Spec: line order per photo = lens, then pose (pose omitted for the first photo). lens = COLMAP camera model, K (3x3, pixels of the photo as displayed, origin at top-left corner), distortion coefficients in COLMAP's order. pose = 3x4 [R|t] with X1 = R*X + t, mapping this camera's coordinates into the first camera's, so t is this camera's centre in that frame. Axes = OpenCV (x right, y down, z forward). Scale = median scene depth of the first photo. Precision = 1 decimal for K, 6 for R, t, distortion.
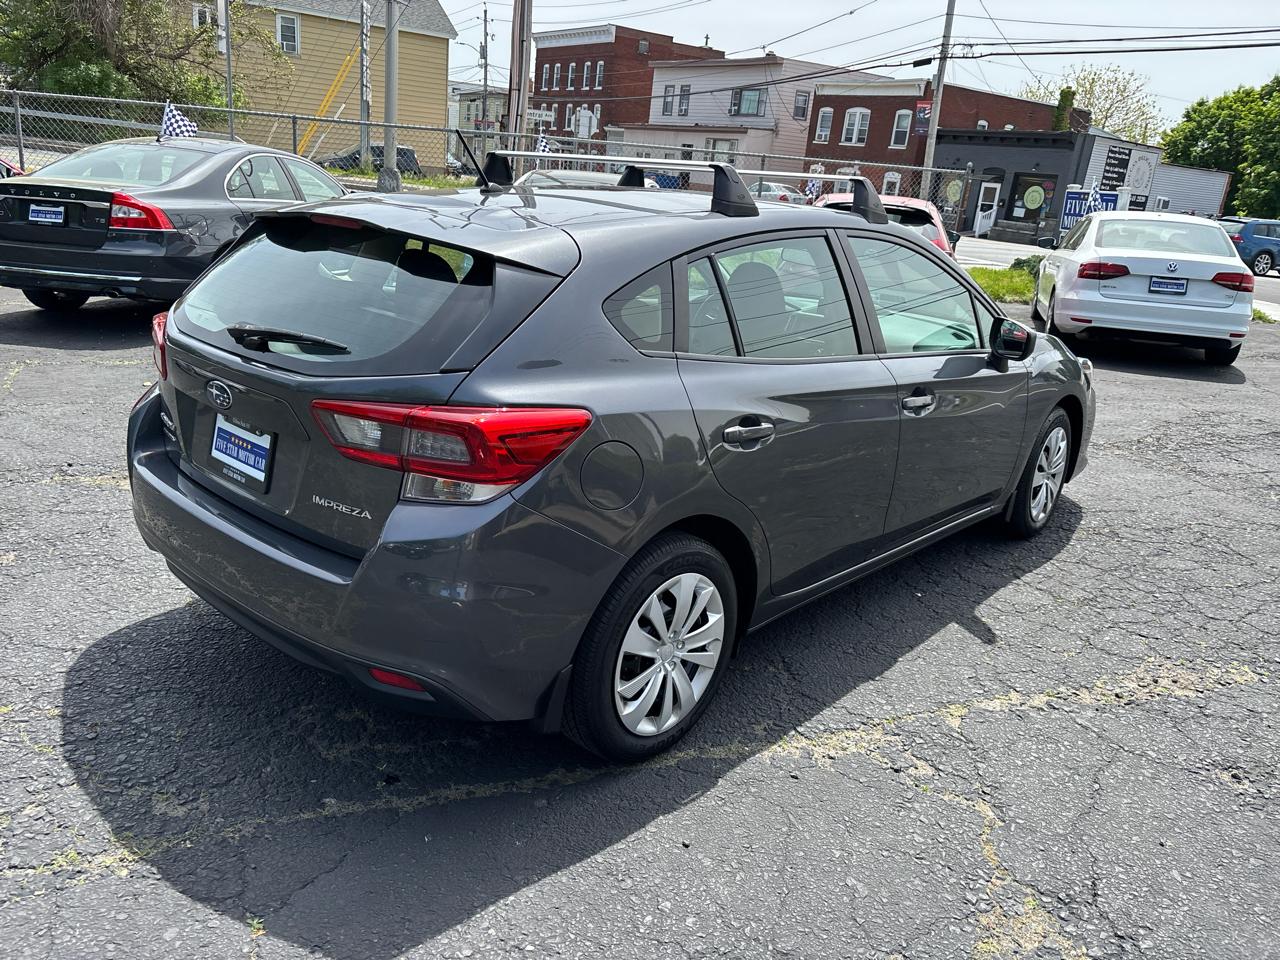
lens RADIAL K [[968.4, 0, 638.8], [0, 968.4, 484.4], [0, 0, 1]] dist [0.050764, -0.054990]
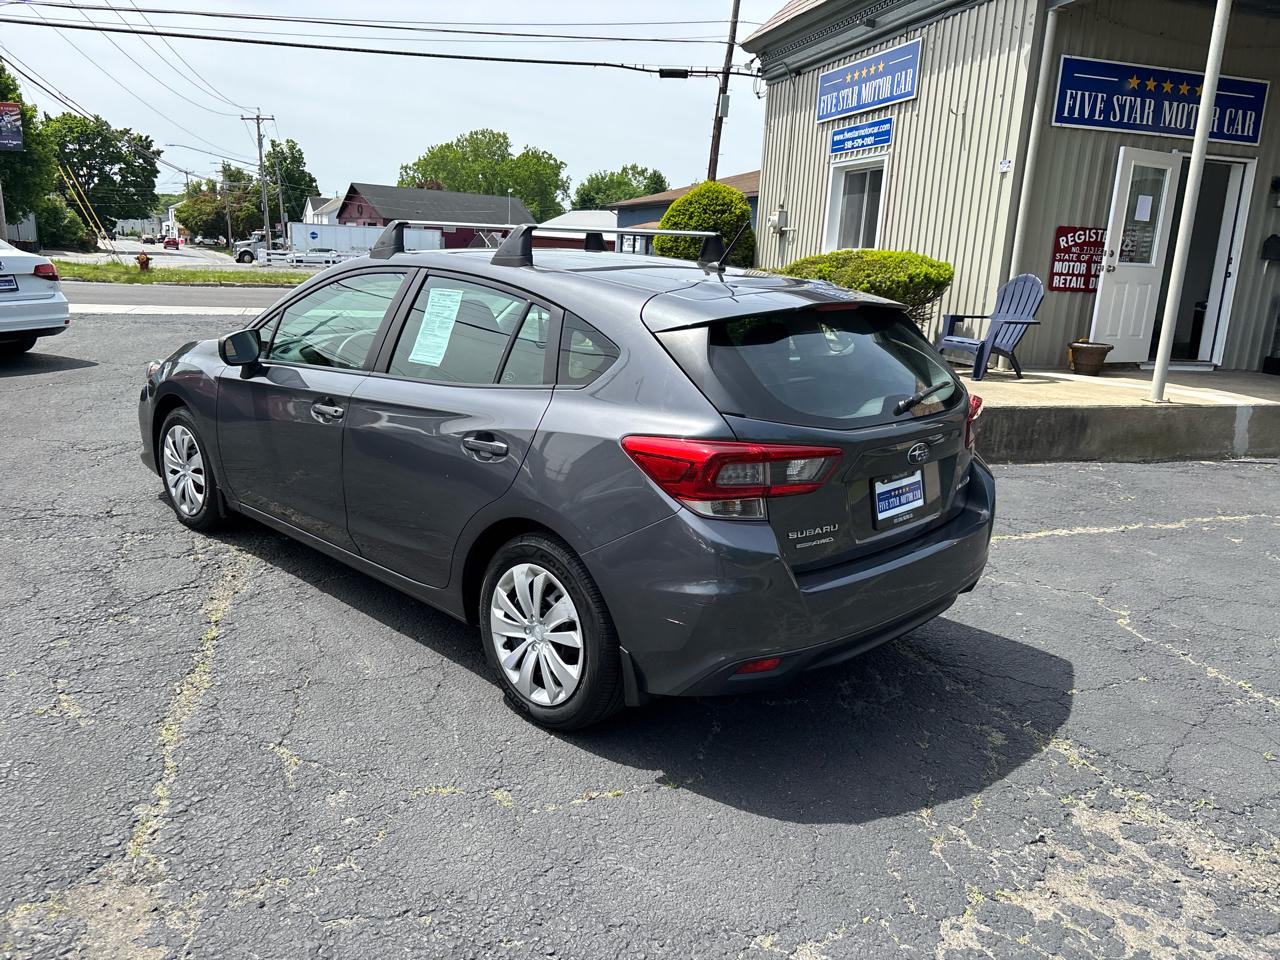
lens RADIAL K [[969.1, 0, 640.0], [0, 969.1, 480.0], [0, 0, 1]] dist [0.019759, 0.005805]
pose [[0.029021, -0.309030, 0.950609, -0.868498], [0.264950, 0.919372, 0.290786, -0.274682], [-0.963825, 0.243425, 0.108558, 0.646859]]
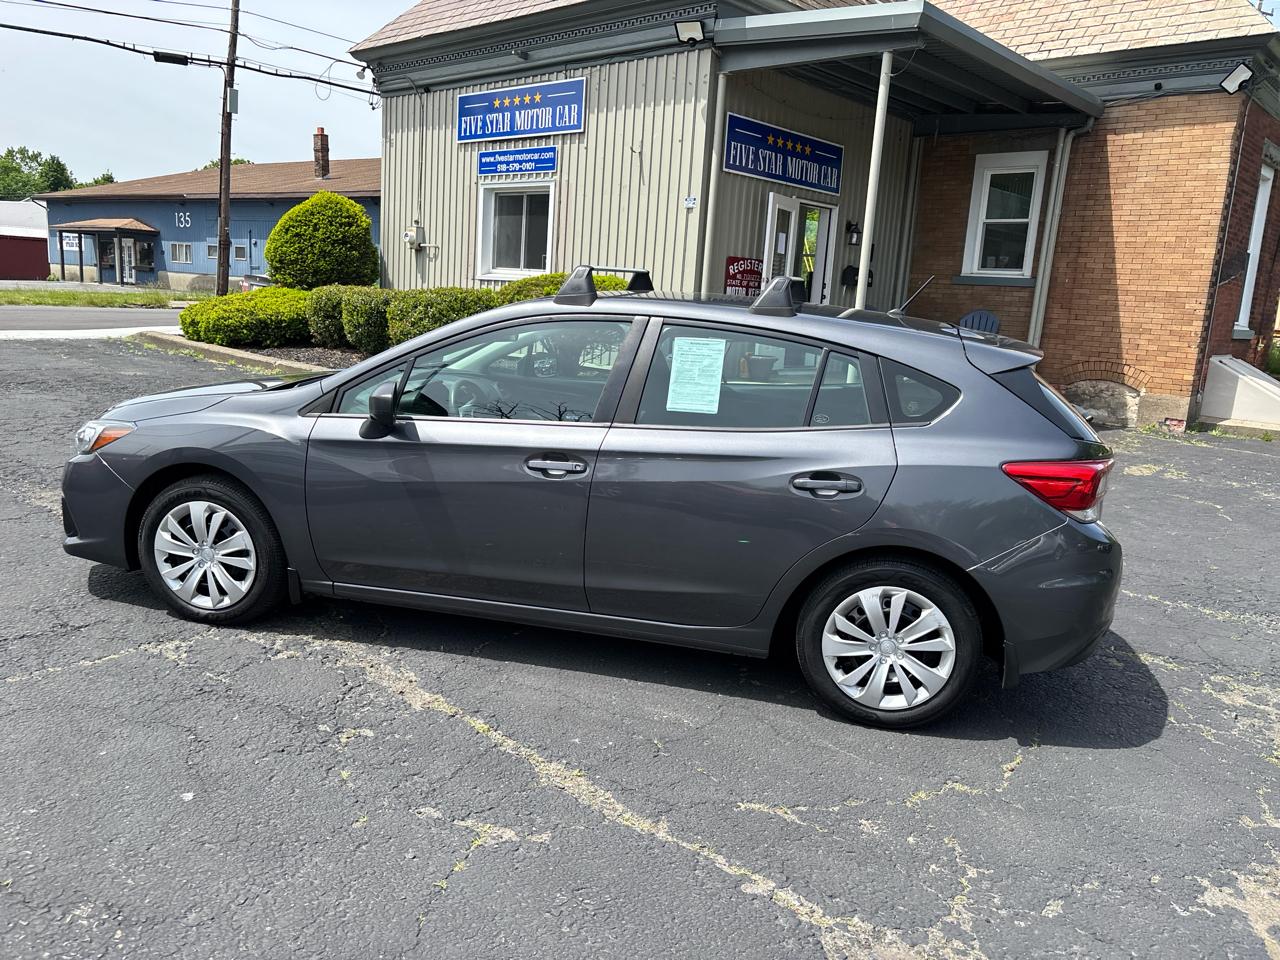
lens RADIAL K [[968.7, 0, 641.4], [0, 968.7, 486.5], [0, 0, 1]] dist [0.012245, 0.009143]
pose [[-0.496758, -0.284781, 0.819836, -0.749837], [0.166804, 0.895693, 0.412202, -0.454279], [-0.851709, 0.341517, -0.397440, 1.236155]]
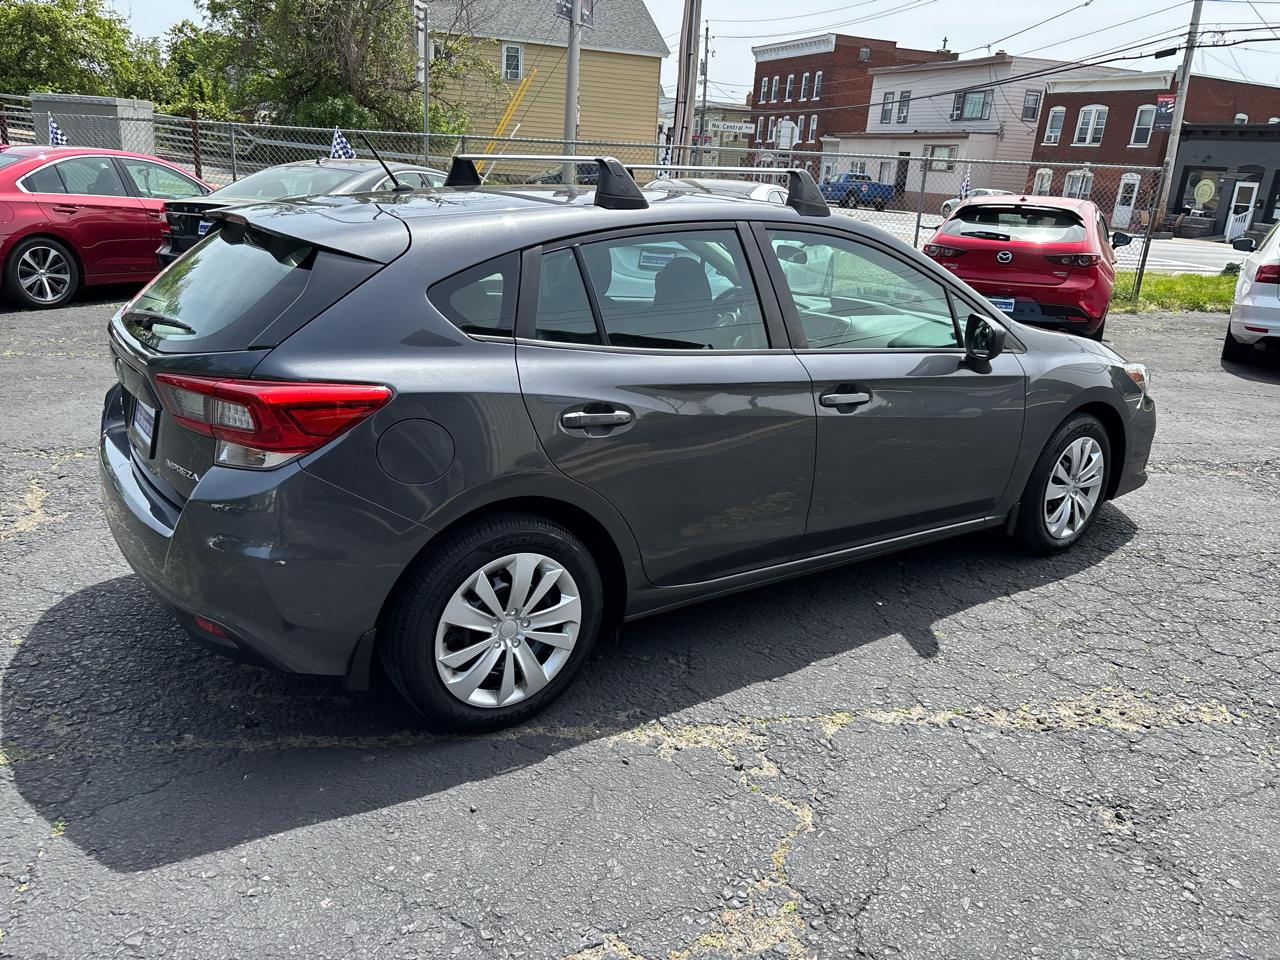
lens RADIAL K [[969.4, 0, 636.8], [0, 969.4, 486.7], [0, 0, 1]] dist [0.056906, -0.060075]
pose [[0.974179, 0.041738, -0.221887, 0.222858], [-0.044365, 0.998992, -0.006868, 0.013163], [0.221377, 0.016535, 0.975048, 0.009765]]
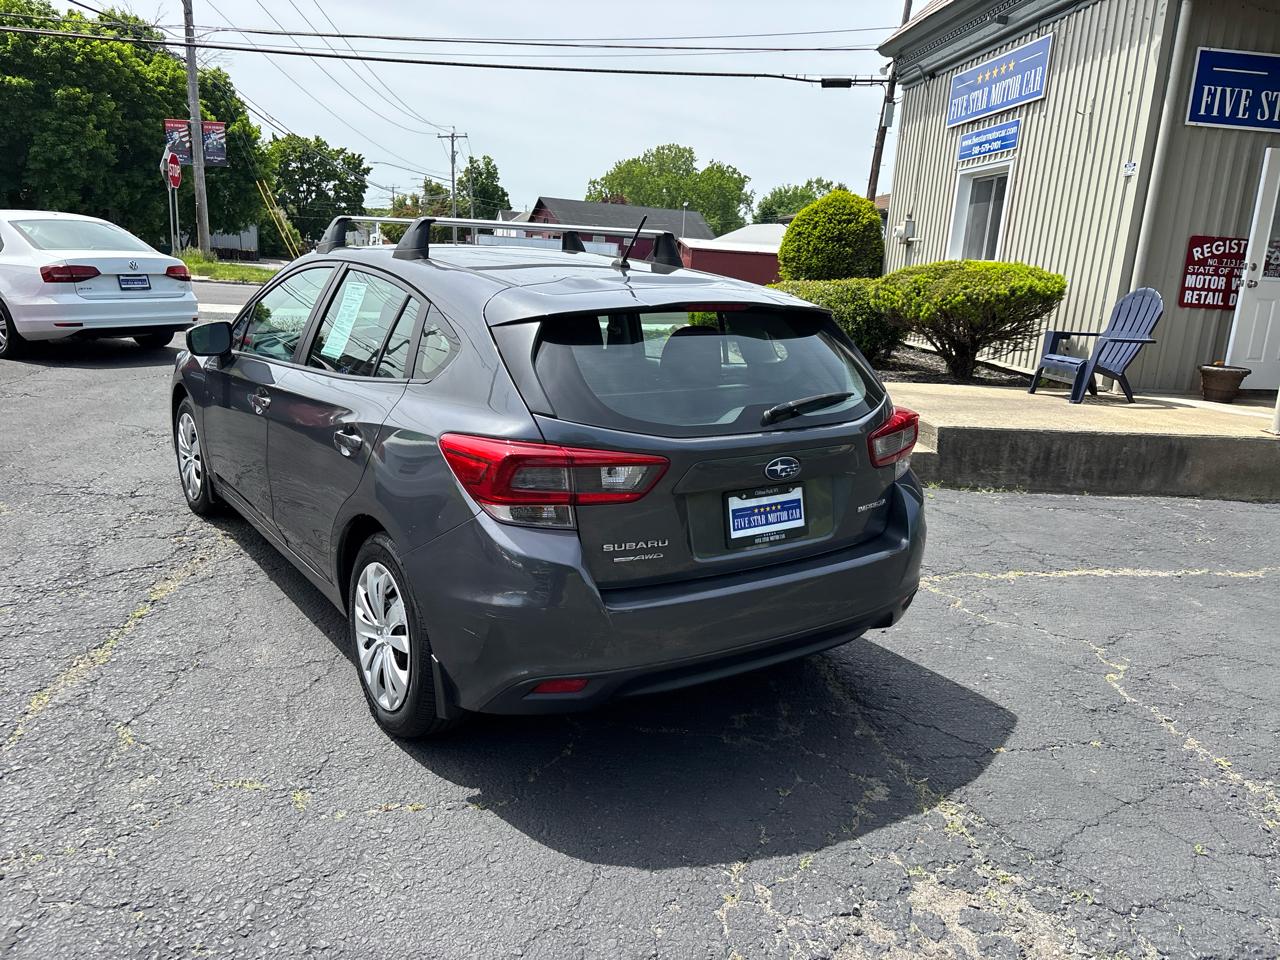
lens RADIAL K [[969.3, 0, 640.0], [0, 969.3, 480.0], [0, 0, 1]] dist [0.027273, -0.016097]
pose [[0.212320, -0.289848, 0.933225, -0.807578], [0.262683, 0.936776, 0.231188, -0.203303], [-0.941232, 0.196057, 0.275035, 0.451435]]
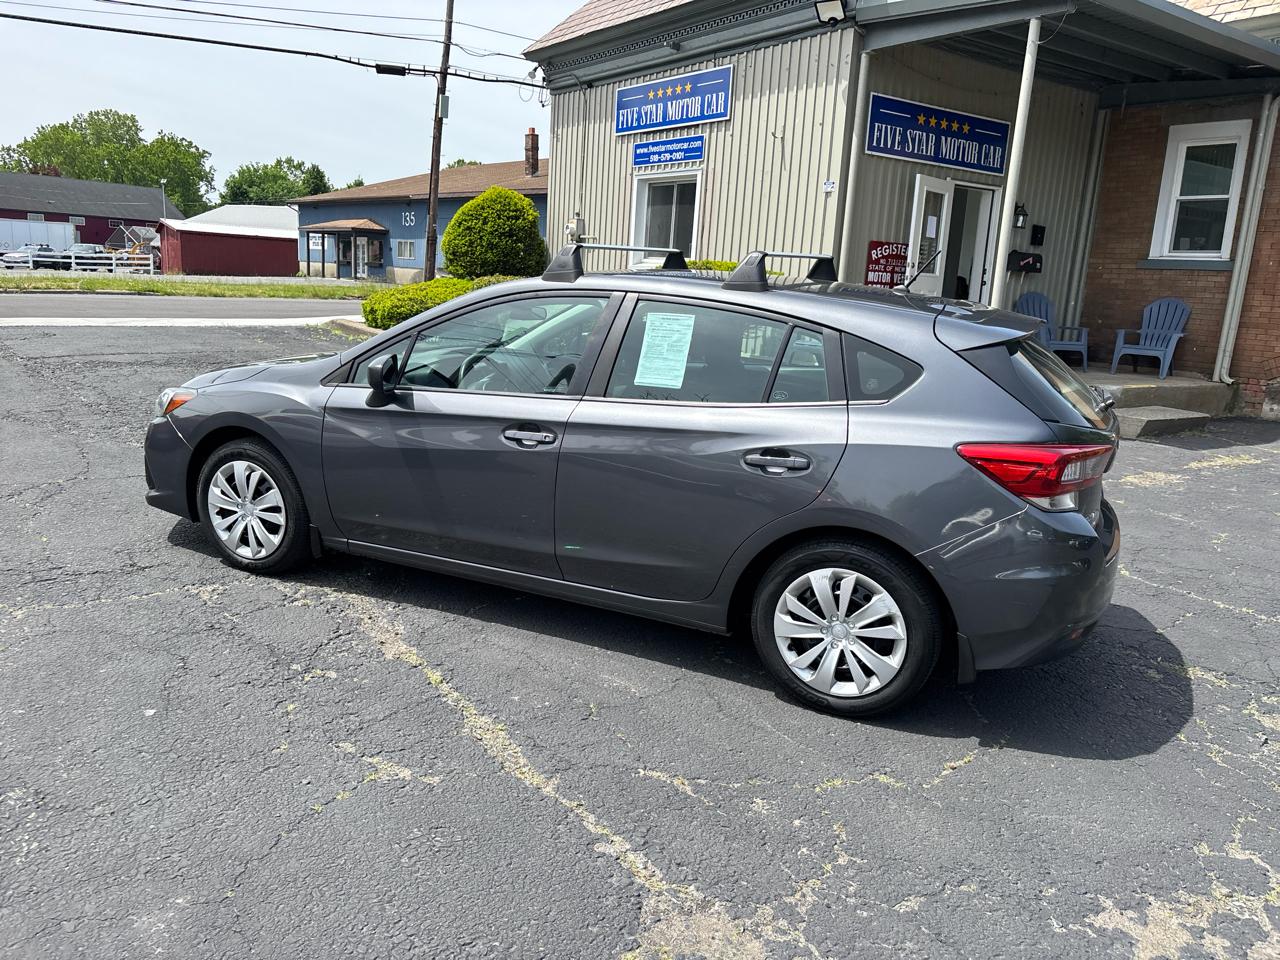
lens RADIAL K [[970.7, 0, 640.0], [0, 970.7, 480.0], [0, 0, 1]] dist [0.009961, 0.008234]
pose [[-0.300487, -0.300060, 0.905357, -0.845917], [0.217225, 0.902749, 0.371292, -0.407058], [-0.928720, 0.308235, -0.206084, 1.070791]]
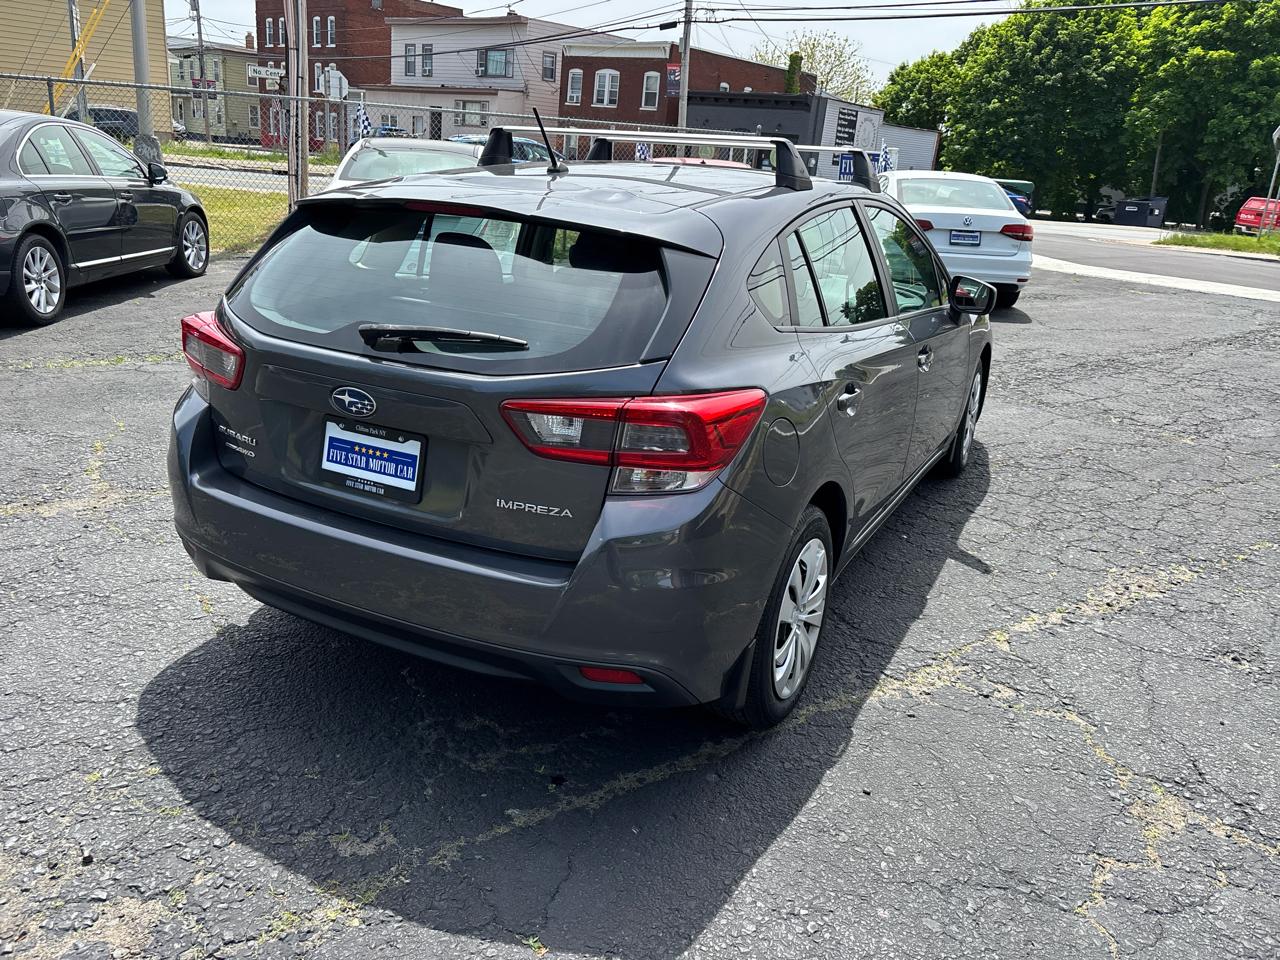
lens RADIAL K [[969.3, 0, 640.0], [0, 969.3, 480.0], [0, 0, 1]] dist [0.027273, -0.016097]
pose [[0.966749, -0.095211, 0.237342, -0.209614], [0.087546, 0.995247, 0.042650, -0.017974], [-0.240275, -0.020454, 0.970489, 0.020582]]
